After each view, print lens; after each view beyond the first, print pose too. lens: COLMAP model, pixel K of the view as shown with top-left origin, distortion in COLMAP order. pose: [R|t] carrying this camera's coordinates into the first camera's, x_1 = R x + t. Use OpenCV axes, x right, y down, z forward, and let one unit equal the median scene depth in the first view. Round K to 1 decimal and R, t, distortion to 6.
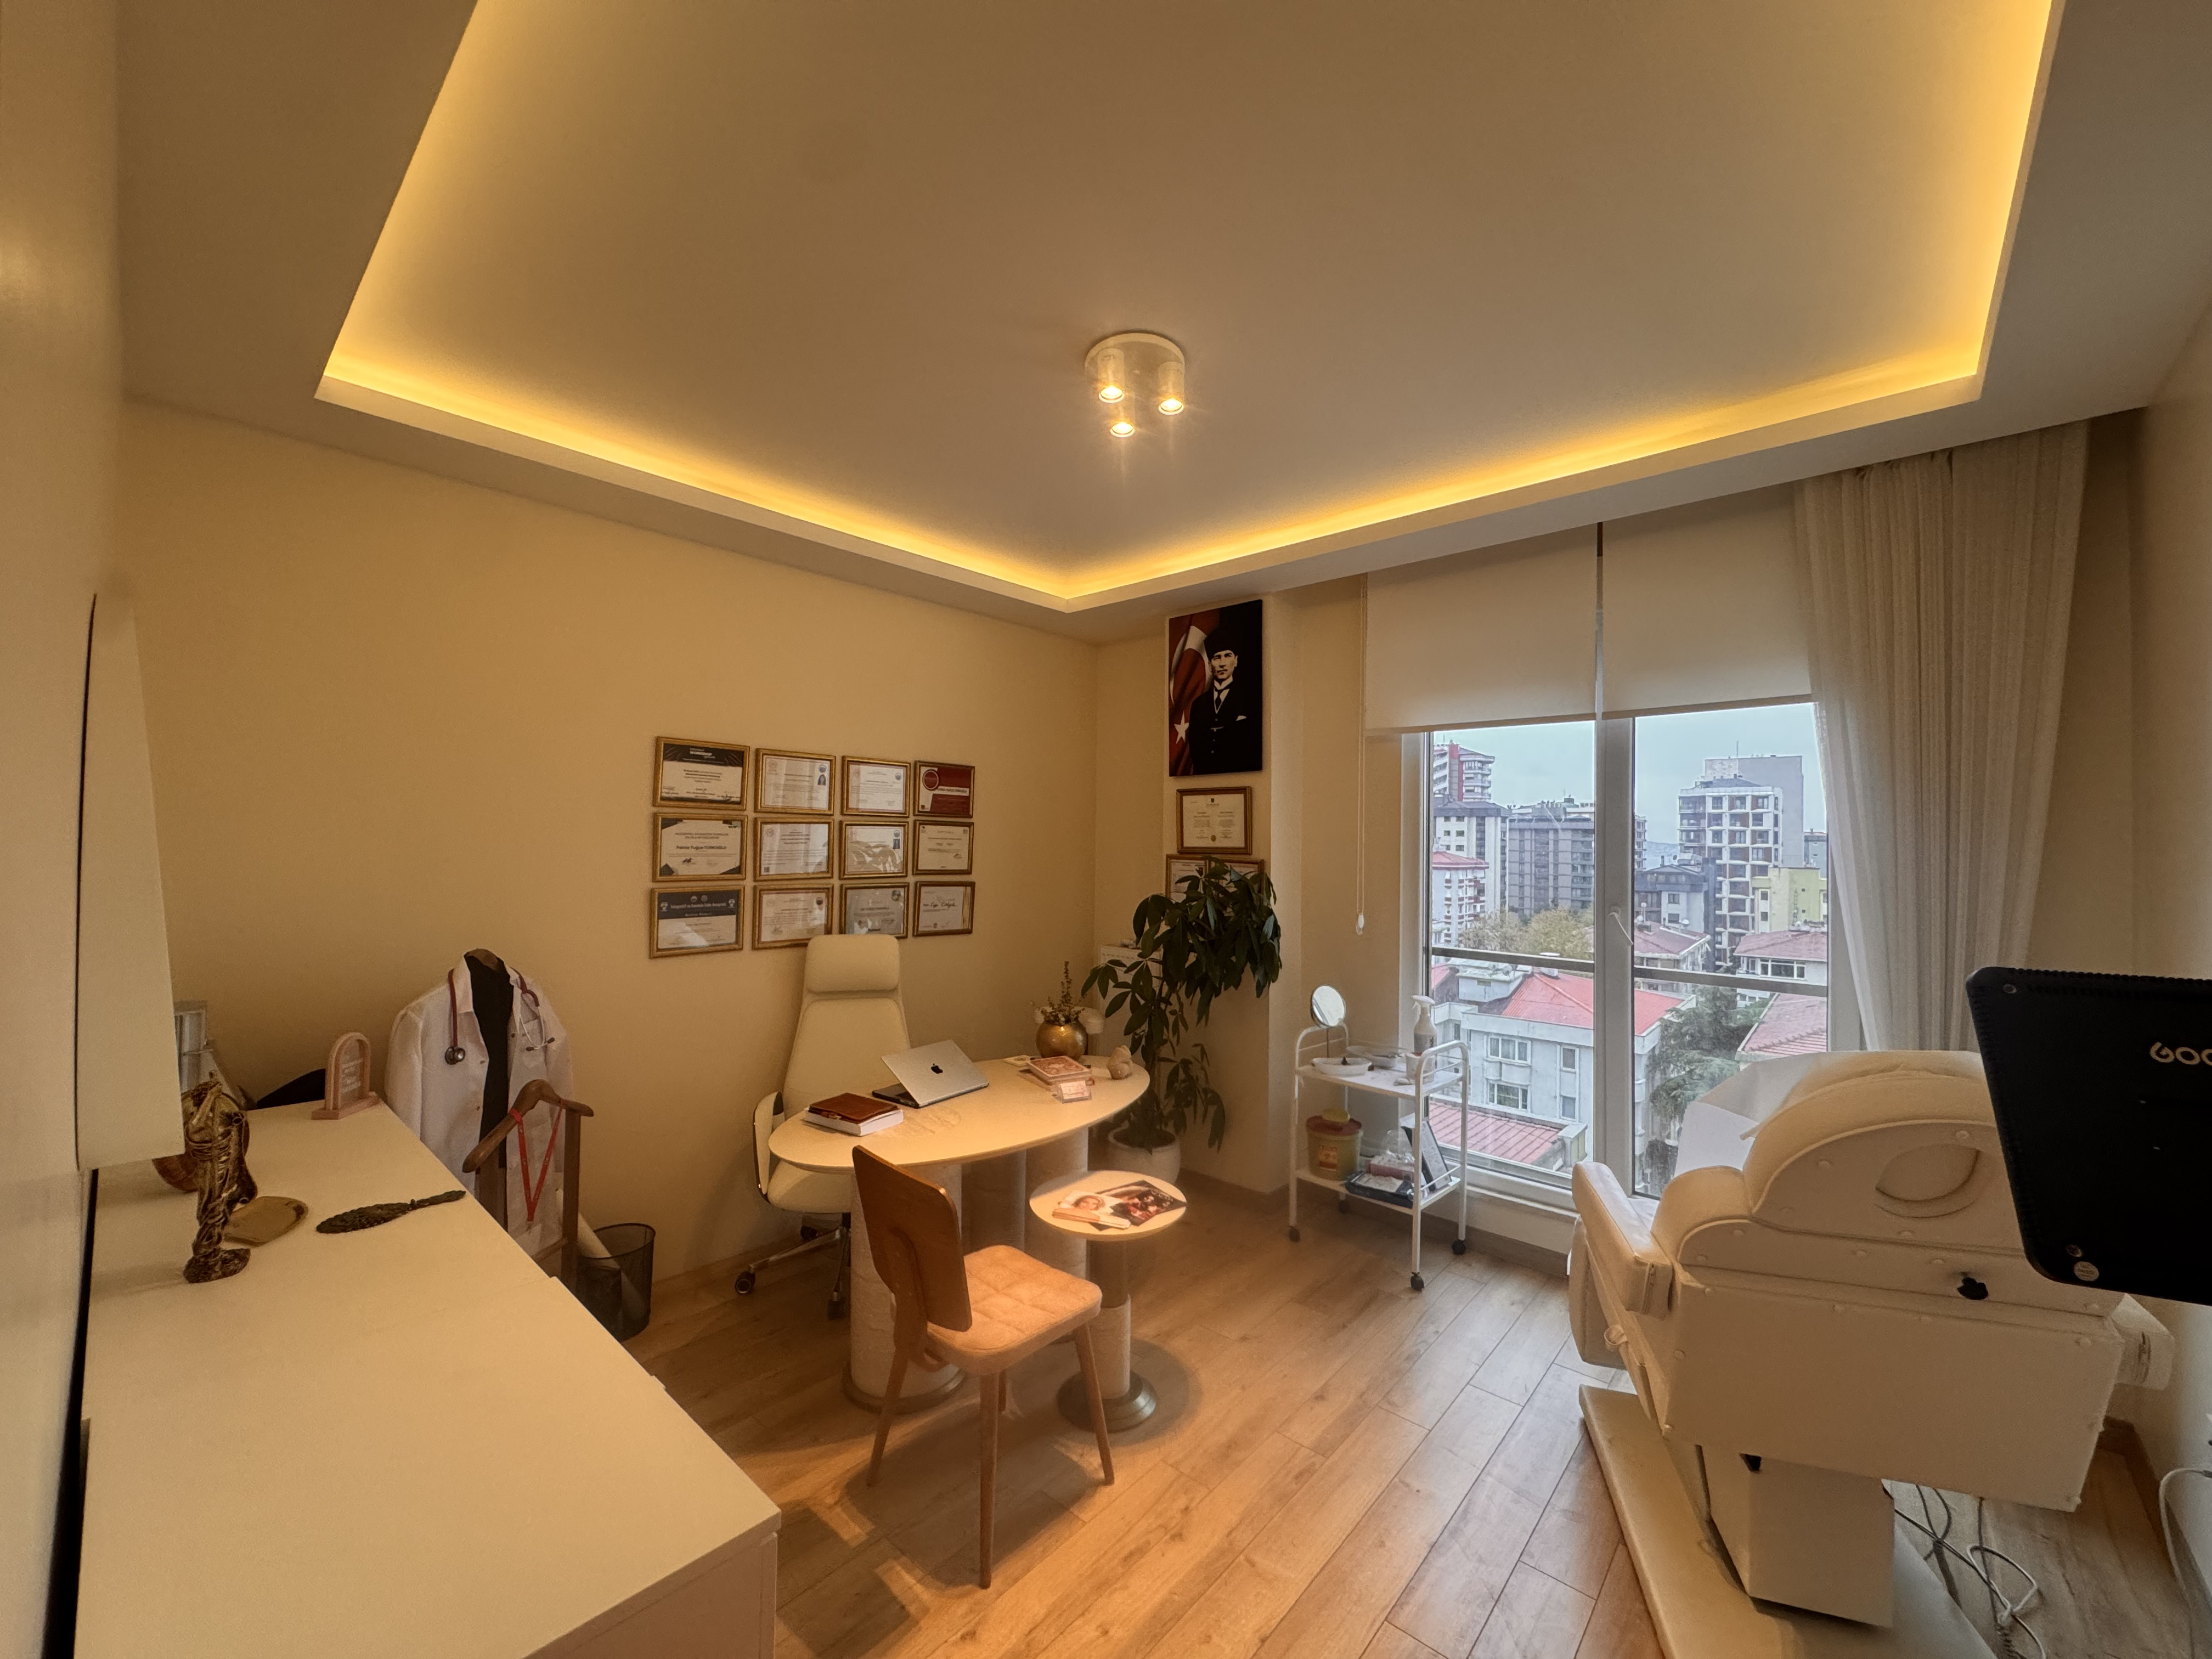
lens RADIAL K [[881.1, 0, 1103.9], [0, 881.1, 829.6], [0, 0, 1]] dist [-0.006852, 0.000646]
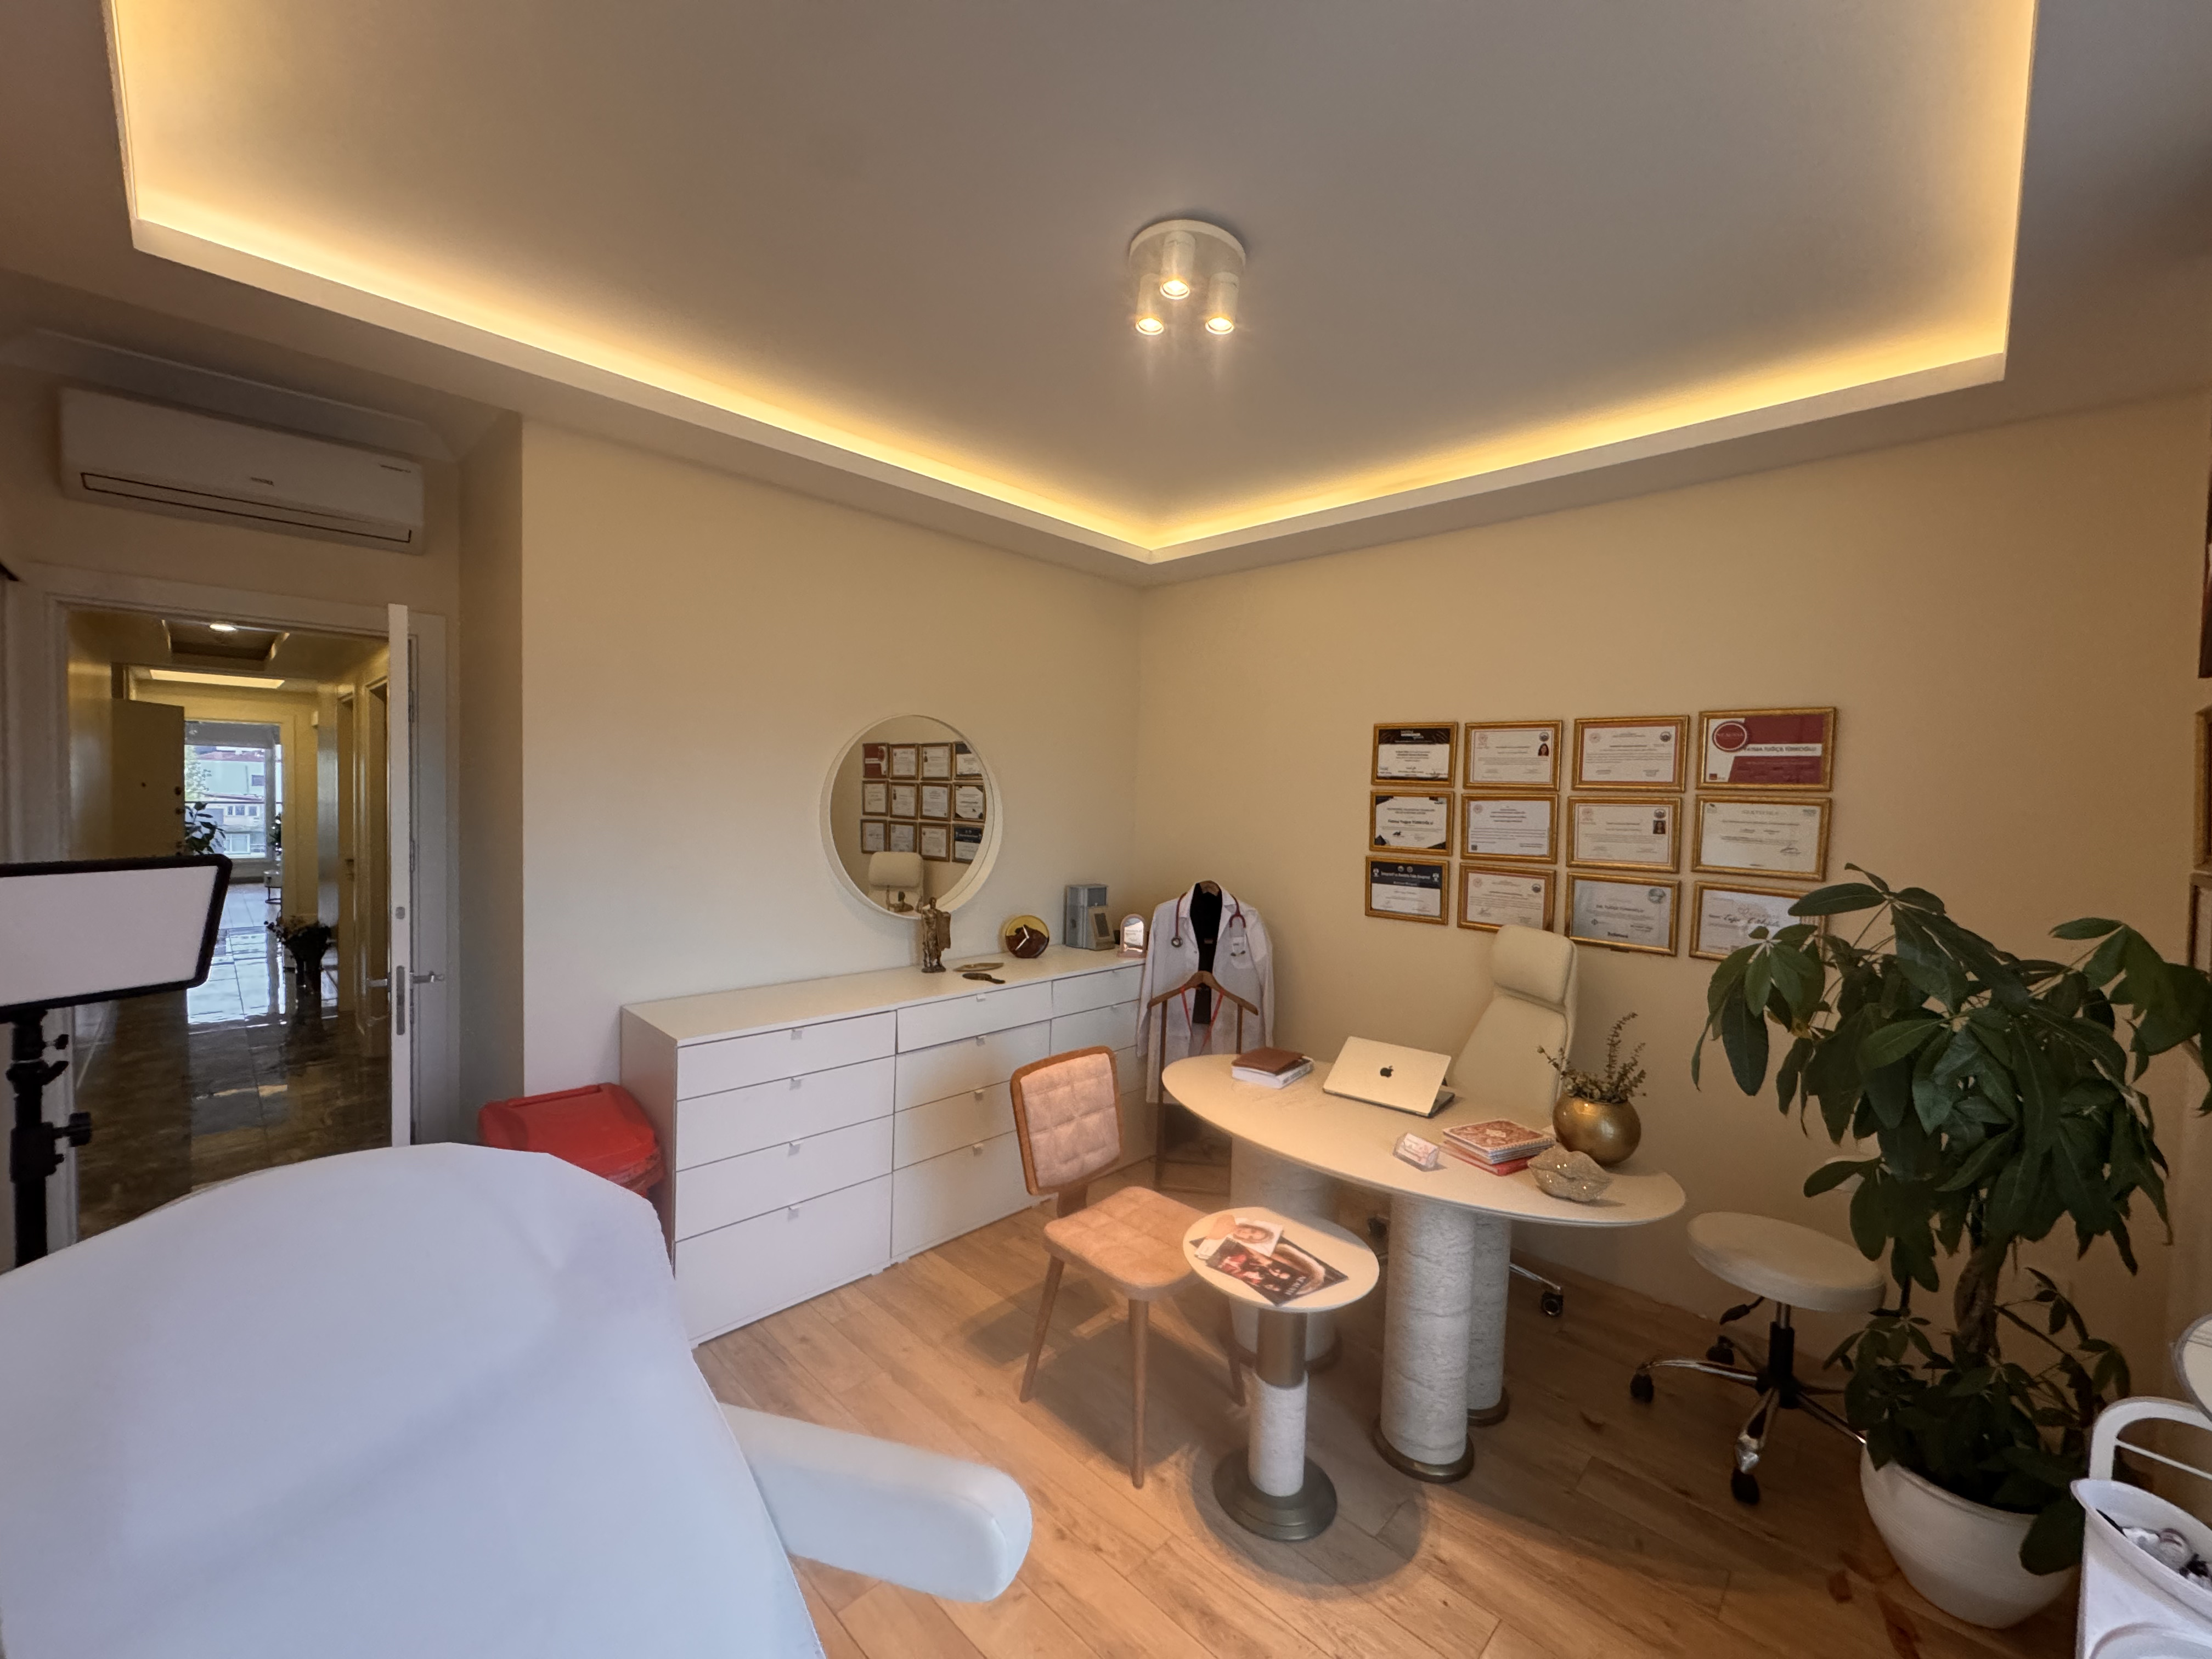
lens RADIAL K [[881.1, 0, 1103.4], [0, 881.1, 830.1], [0, 0, 1]] dist [-0.006852, 0.000646]
pose [[-0.049702, 0.026249, -0.998419, 0.610715], [-0.014828, 0.999525, 0.027016, 0.006311], [0.998654, 0.016147, -0.049289, 0.649241]]
